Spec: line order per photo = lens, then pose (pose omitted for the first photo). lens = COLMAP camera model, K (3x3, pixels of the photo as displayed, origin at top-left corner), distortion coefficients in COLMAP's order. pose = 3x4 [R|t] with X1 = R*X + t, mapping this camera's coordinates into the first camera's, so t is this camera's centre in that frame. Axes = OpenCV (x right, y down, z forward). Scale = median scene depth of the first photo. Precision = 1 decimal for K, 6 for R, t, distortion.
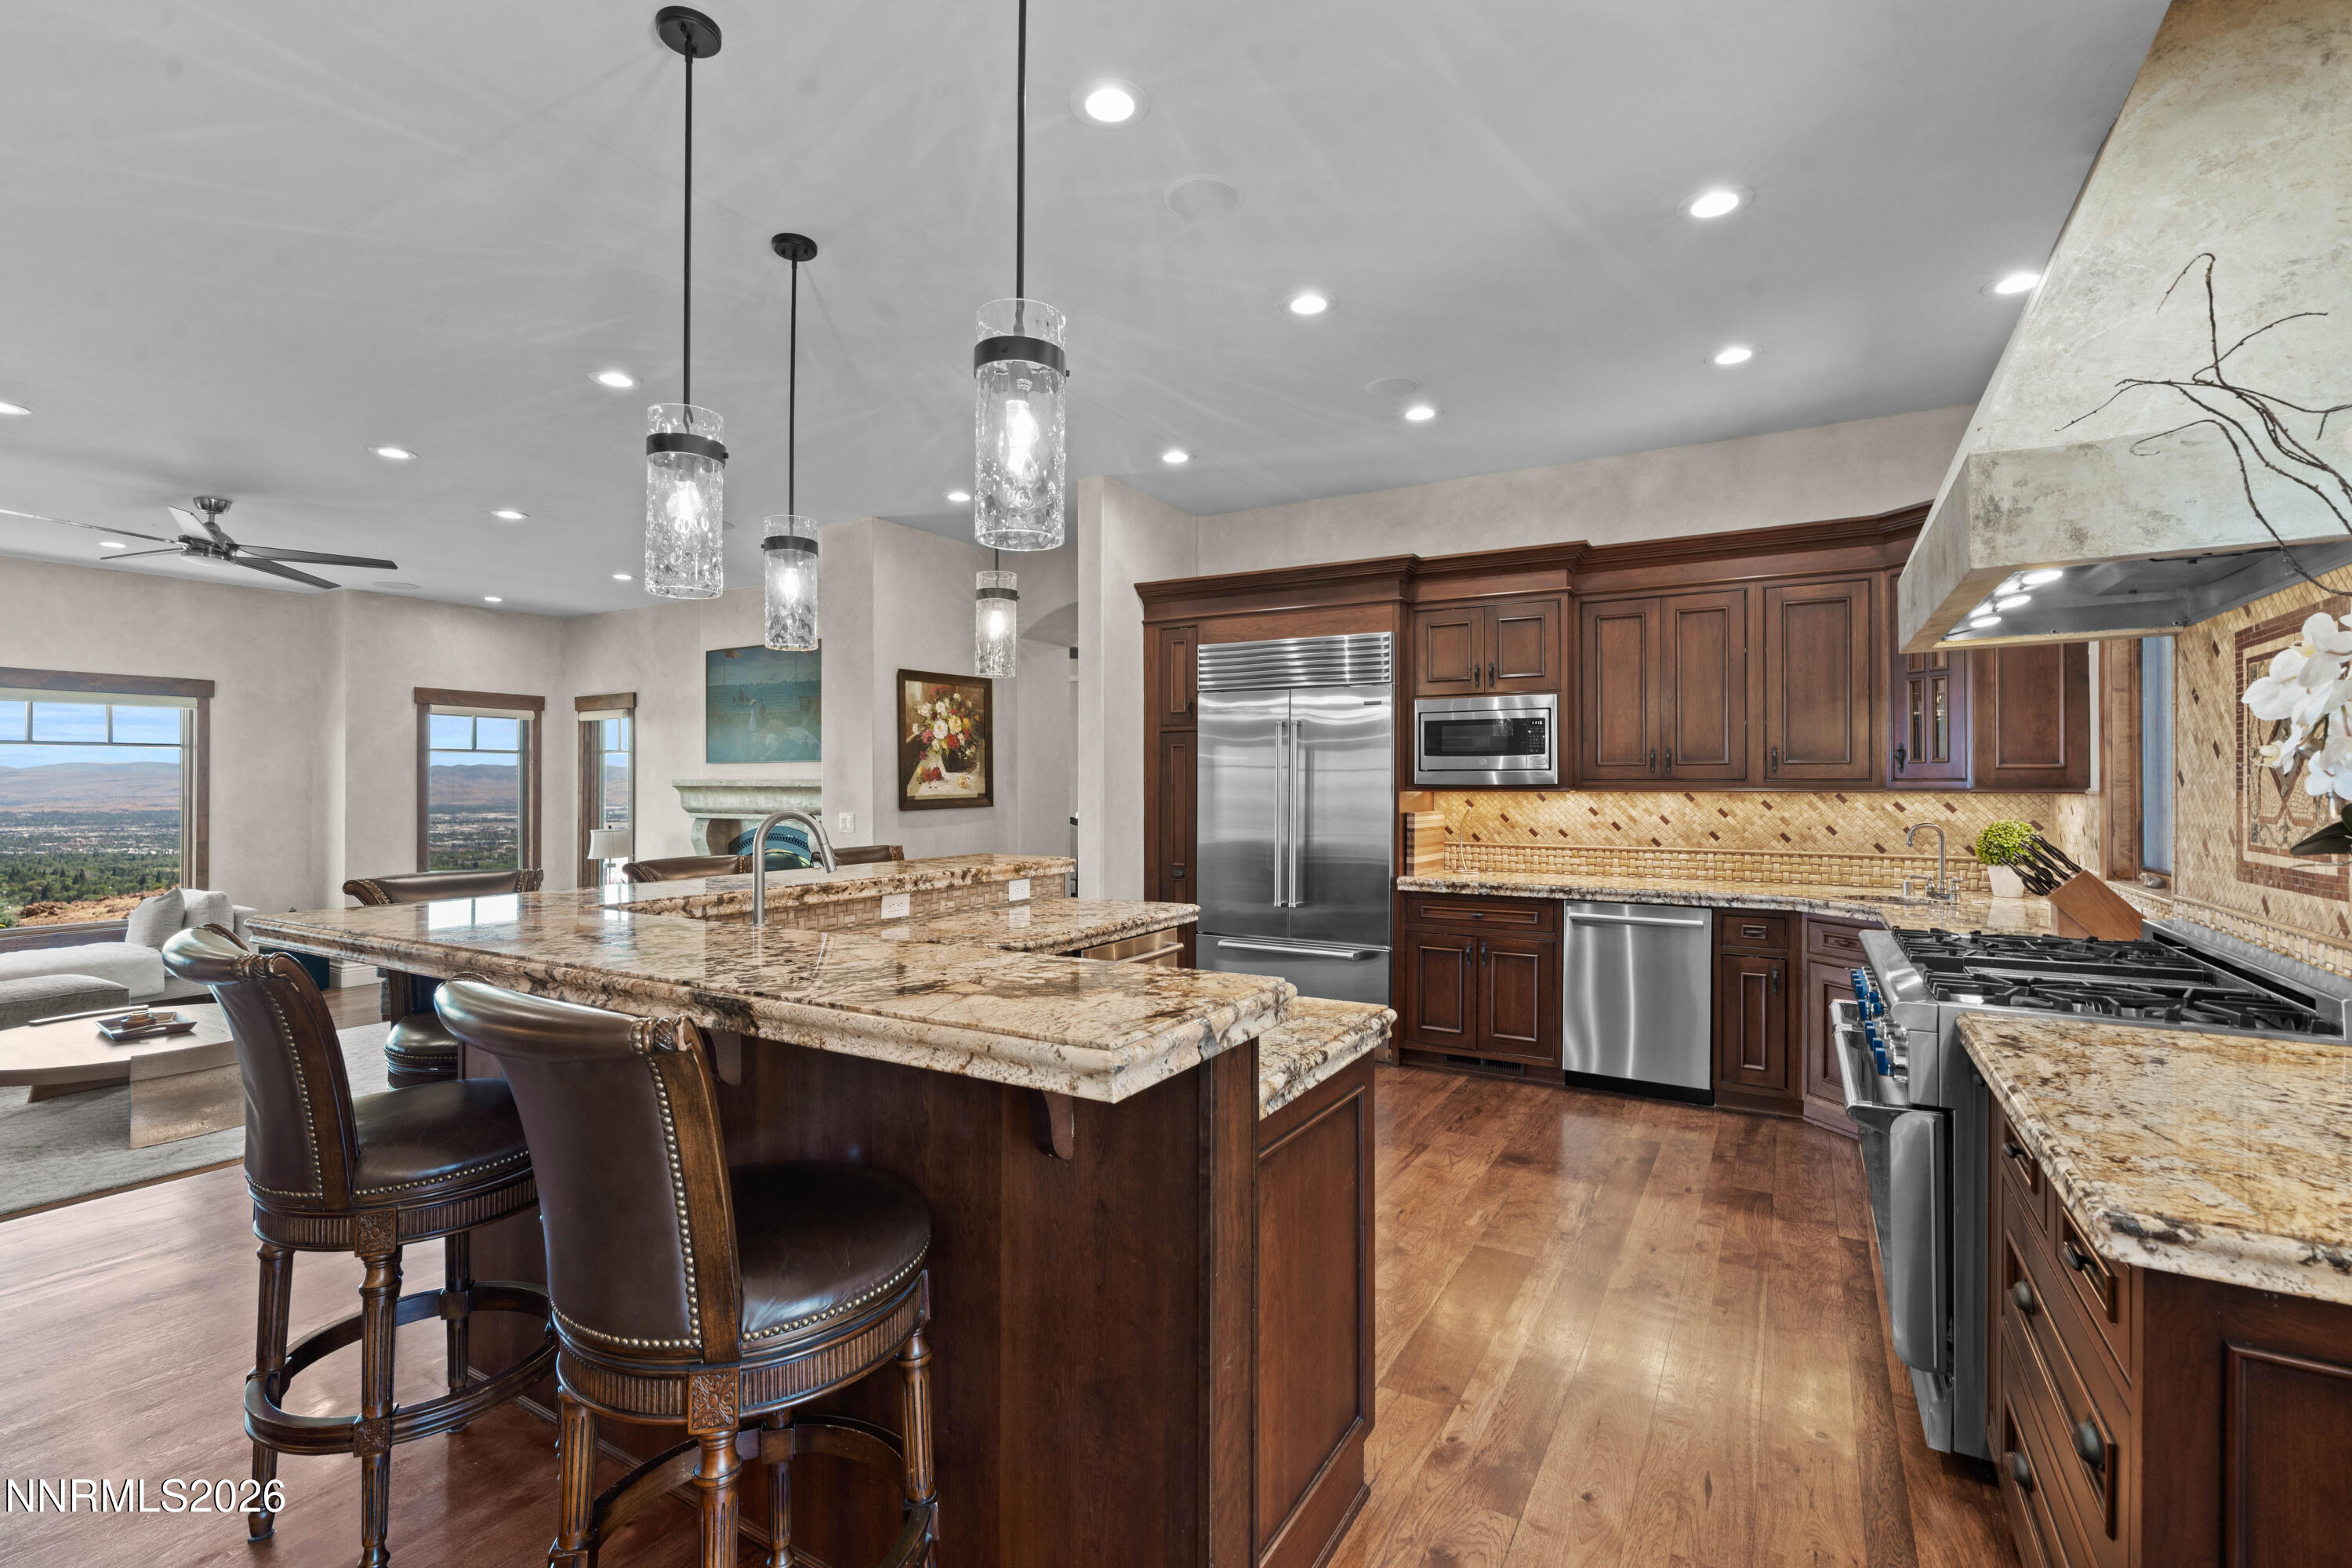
lens RADIAL K [[1068.6, 0, 1169.0], [0, 1068.6, 781.1], [0, 0, 1]] dist [-0.004828, 0.002105]
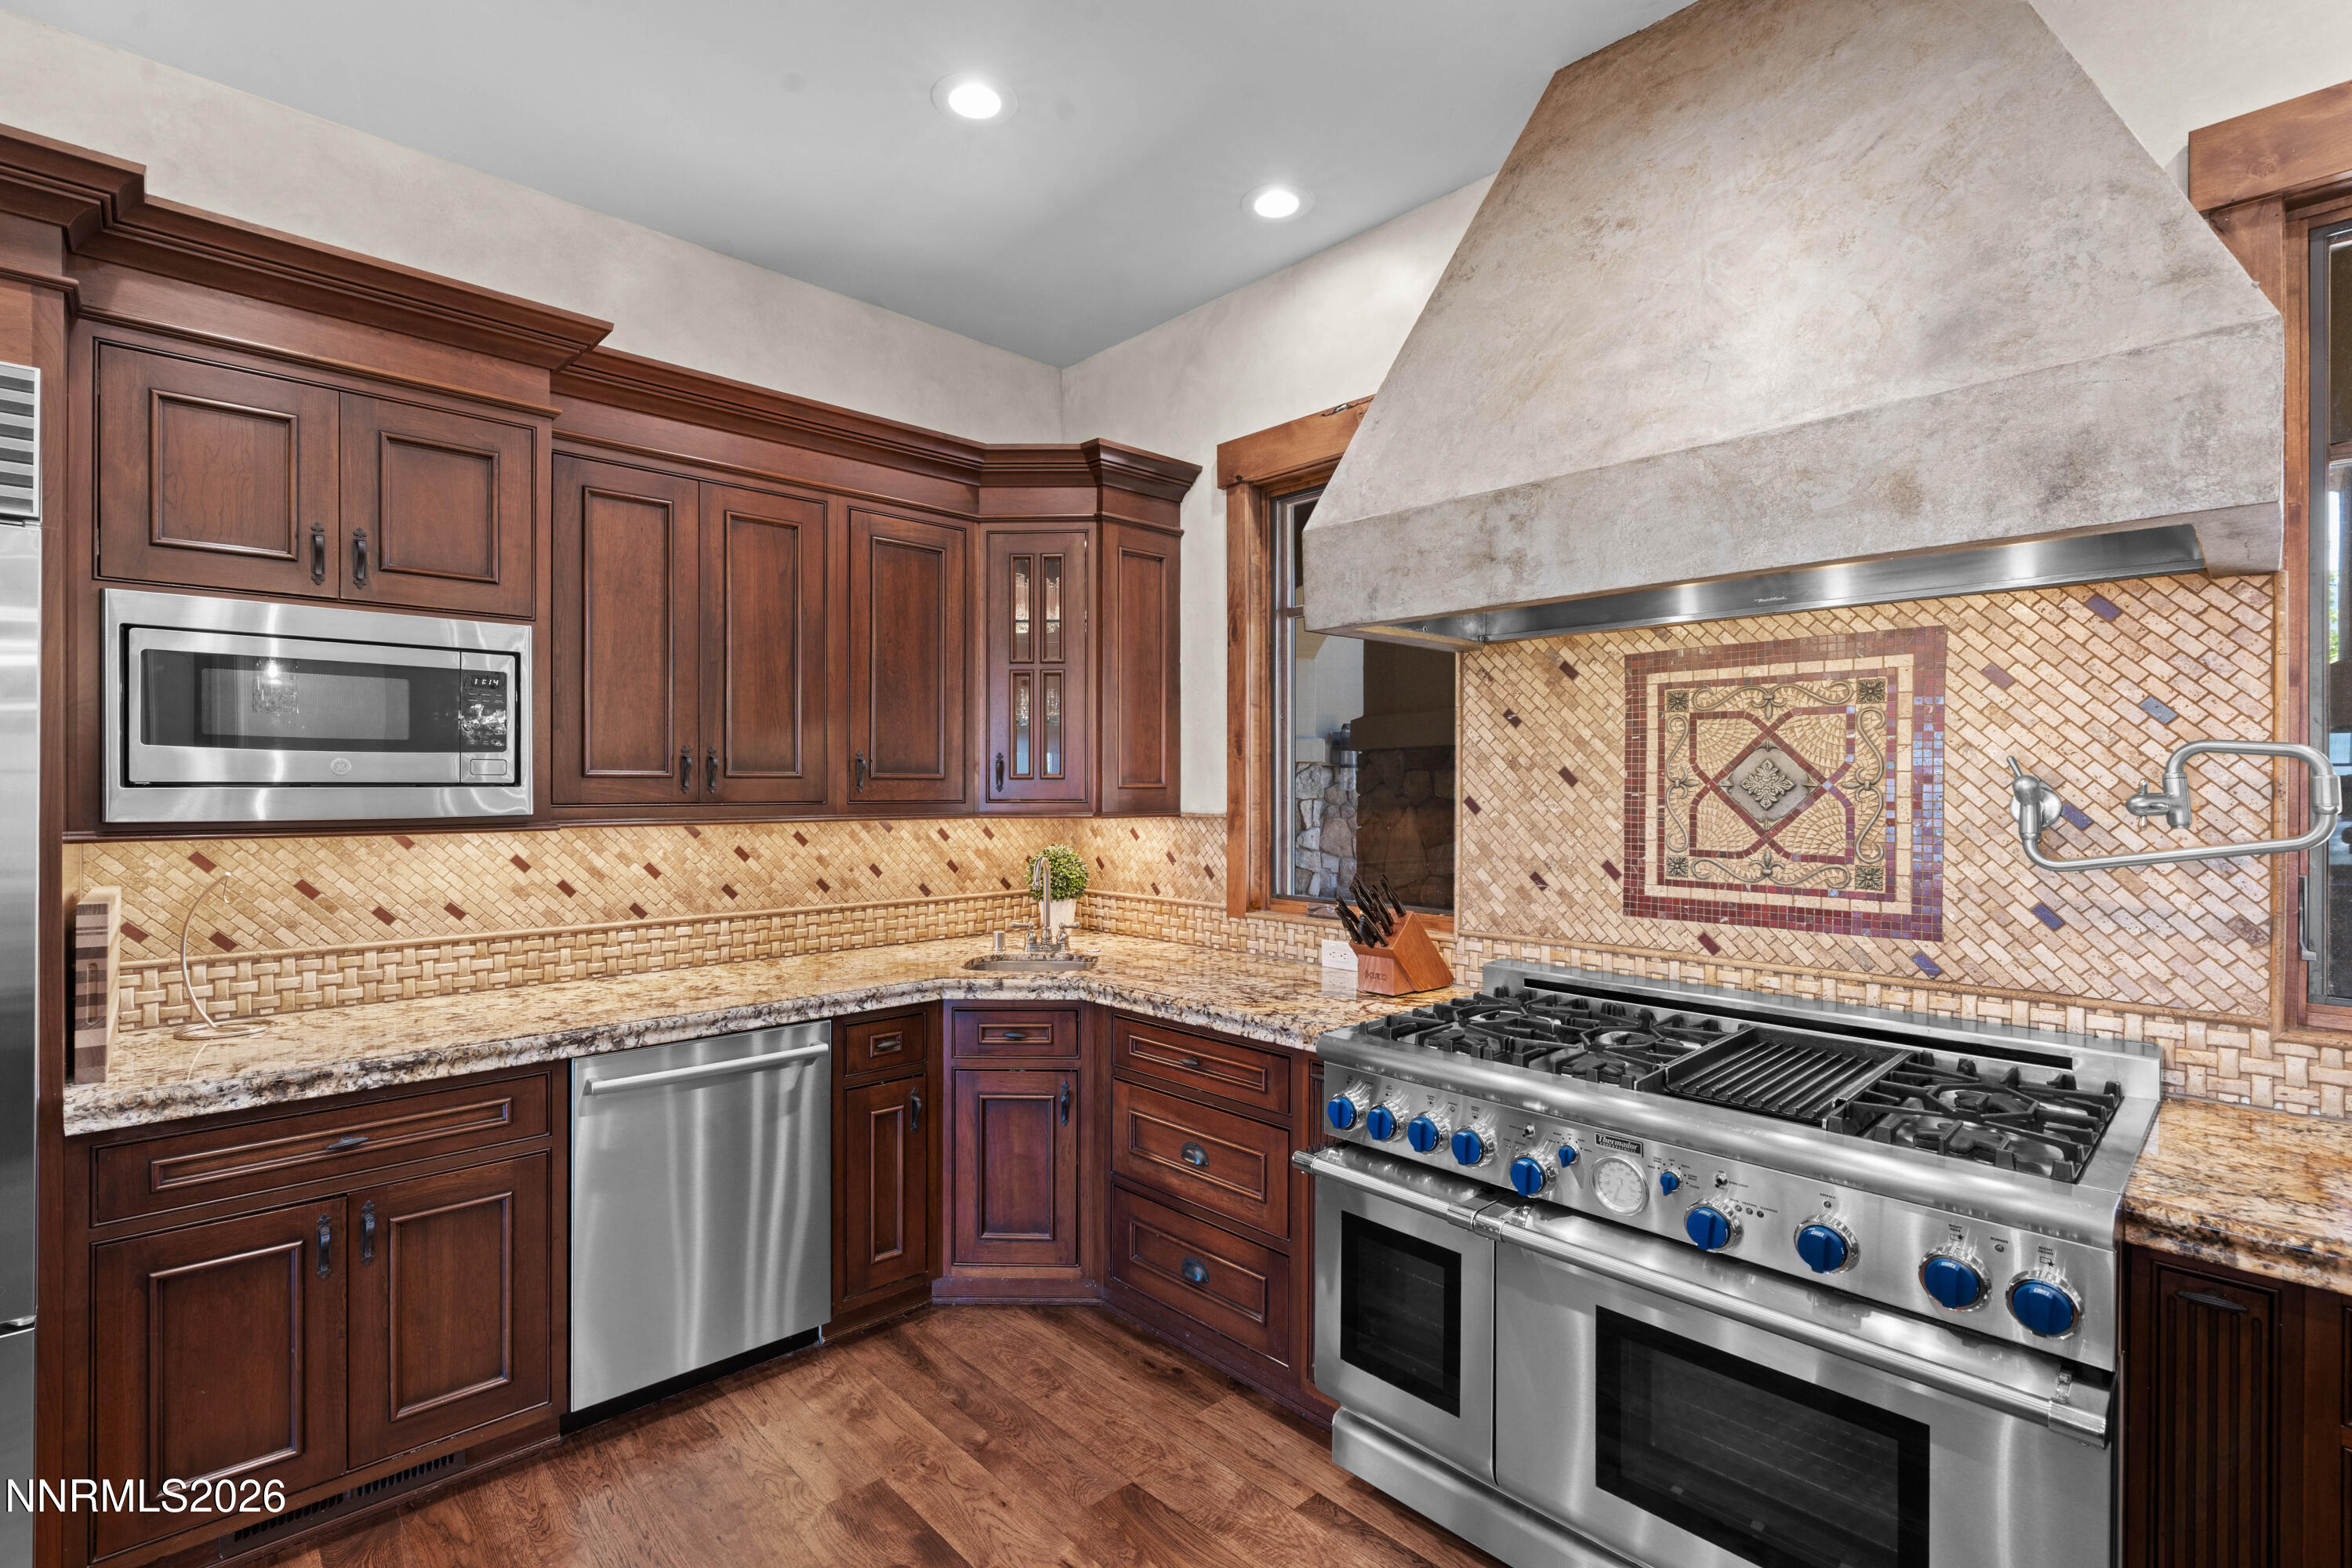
lens RADIAL K [[1068.6, 0, 1174.1], [0, 1068.6, 789.2], [0, 0, 1]] dist [-0.004828, 0.002105]
pose [[0.275338, -0.002060, 0.961345, -0.014242], [-0.003802, 0.999988, 0.003232, -0.011417], [-0.961340, -0.004545, 0.275327, 0.599514]]
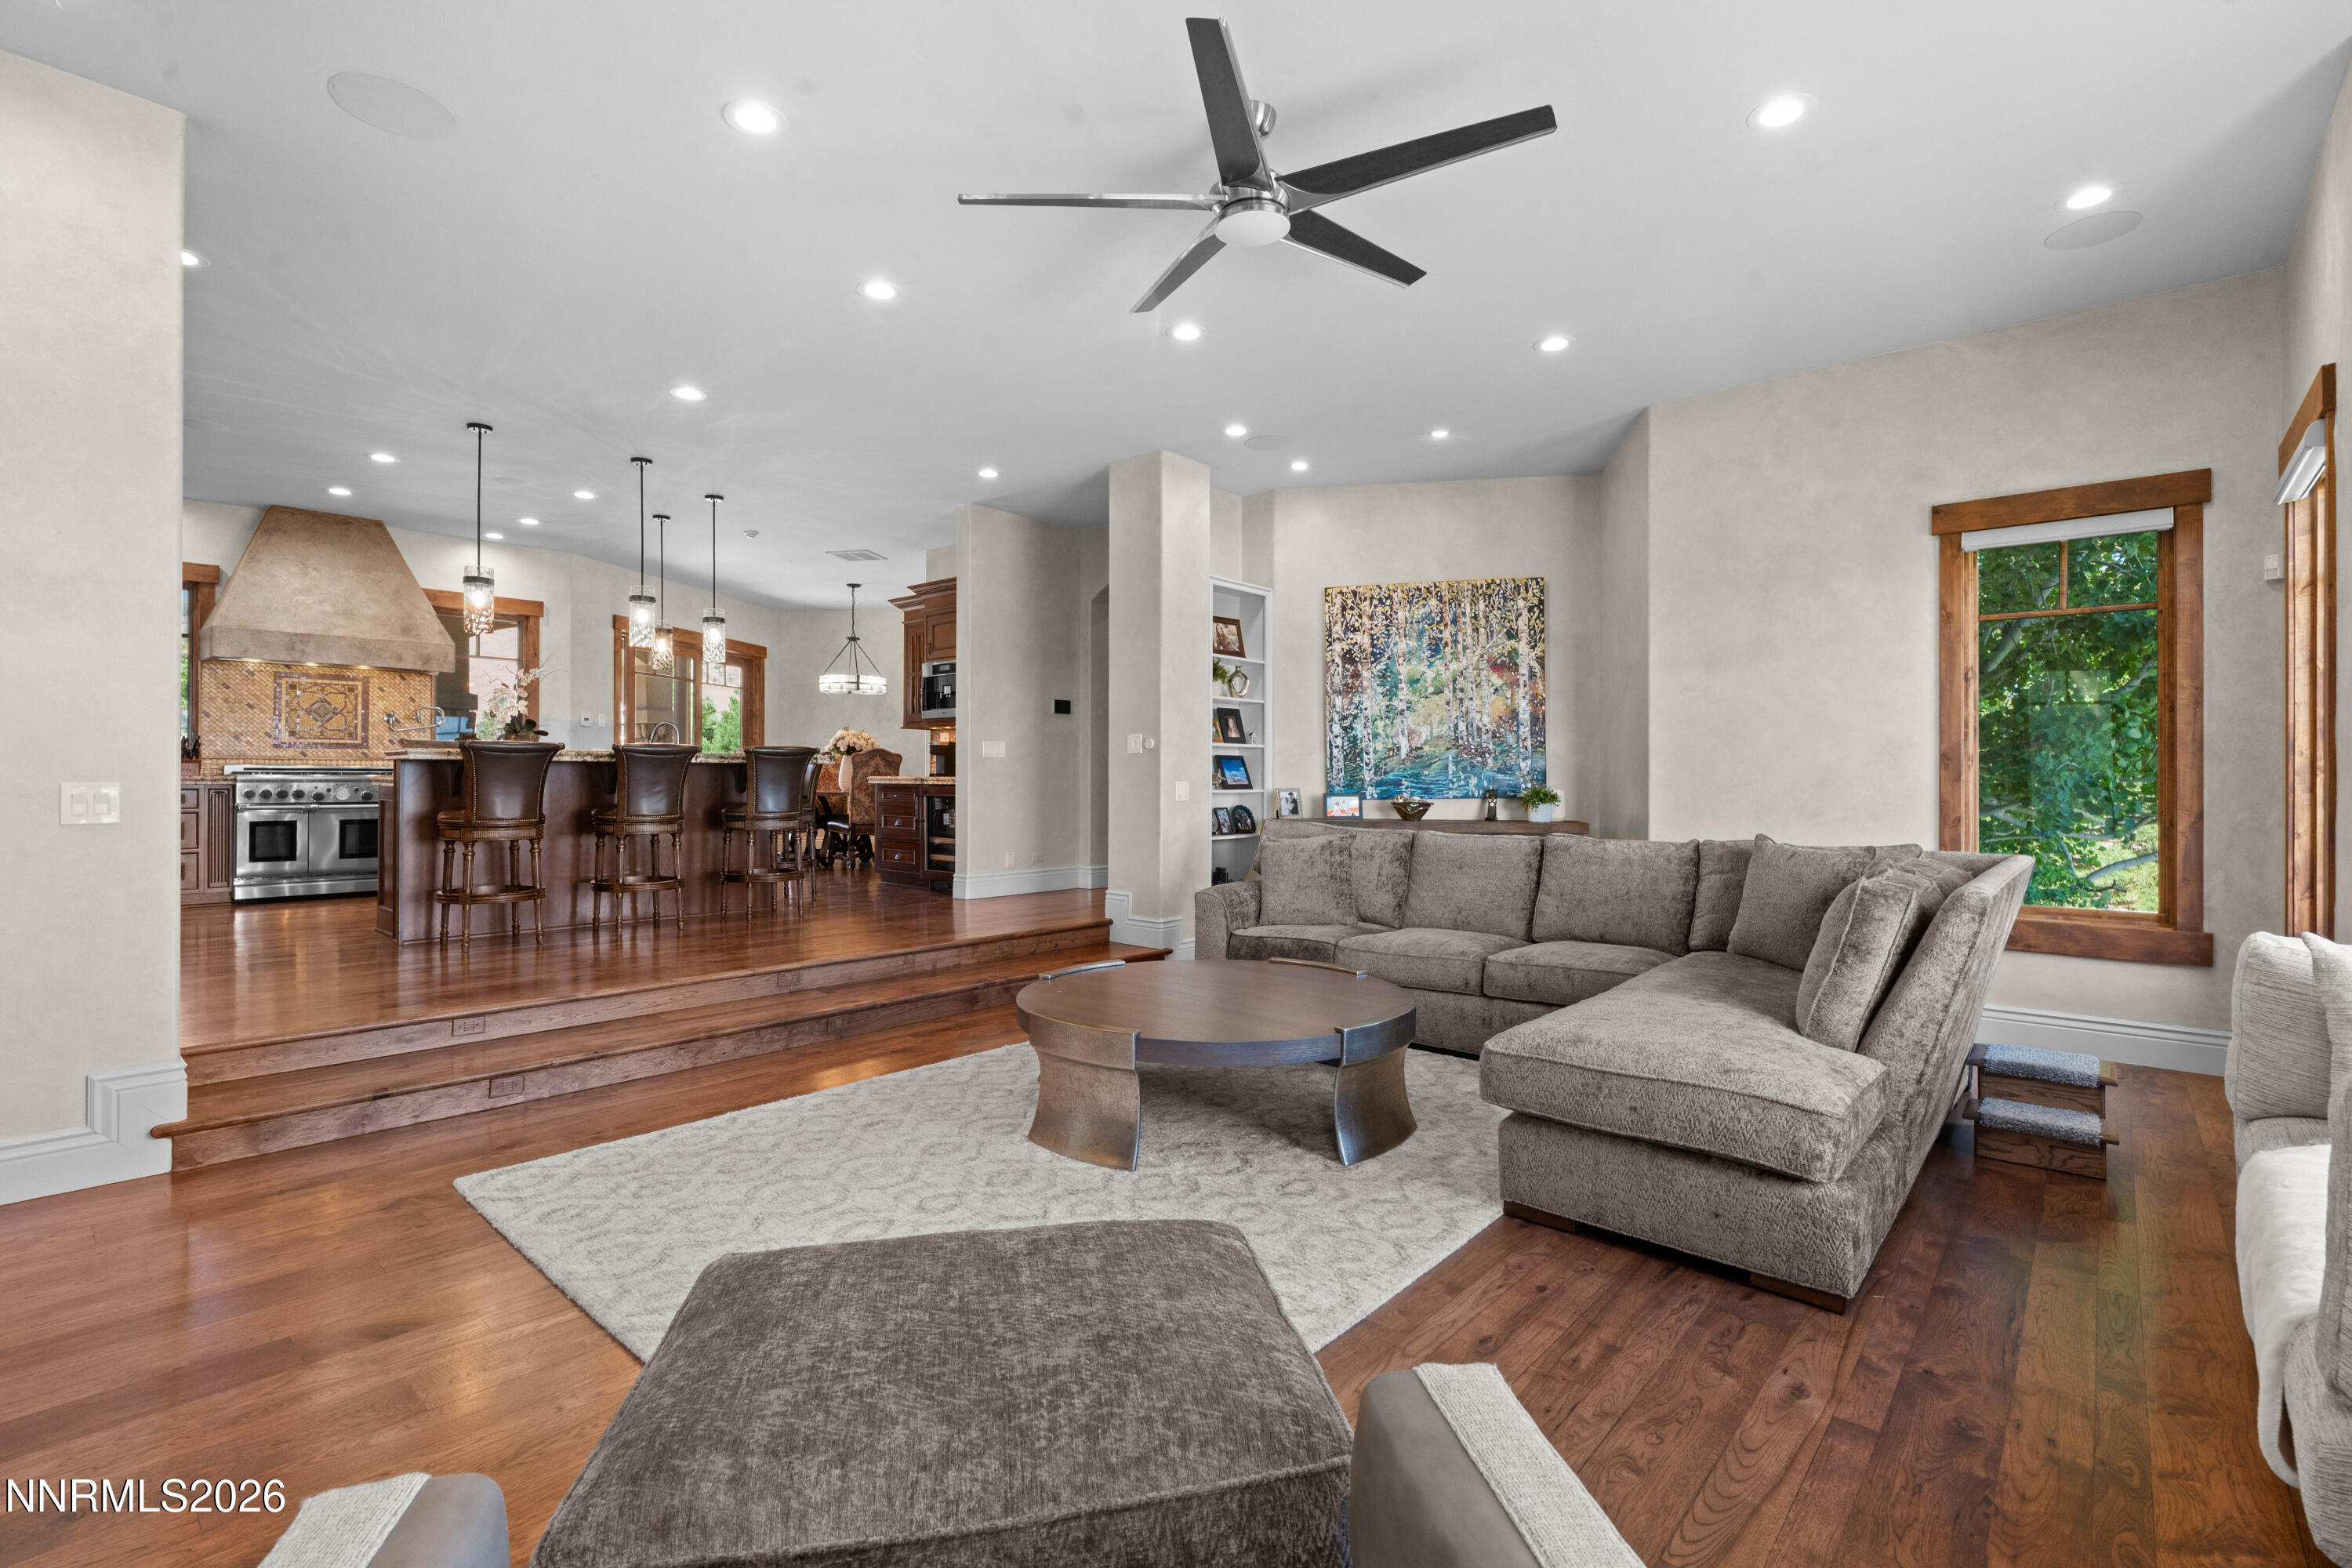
lens RADIAL K [[1068.6, 0, 1185.4], [0, 1068.6, 772.3], [0, 0, 1]] dist [-0.004828, 0.002105]
pose [[-0.980422, 0.000864, 0.196908, -1.250788], [-0.001013, 0.999955, -0.009432, 0.103586], [-0.196907, -0.009447, -0.980377, 1.931221]]
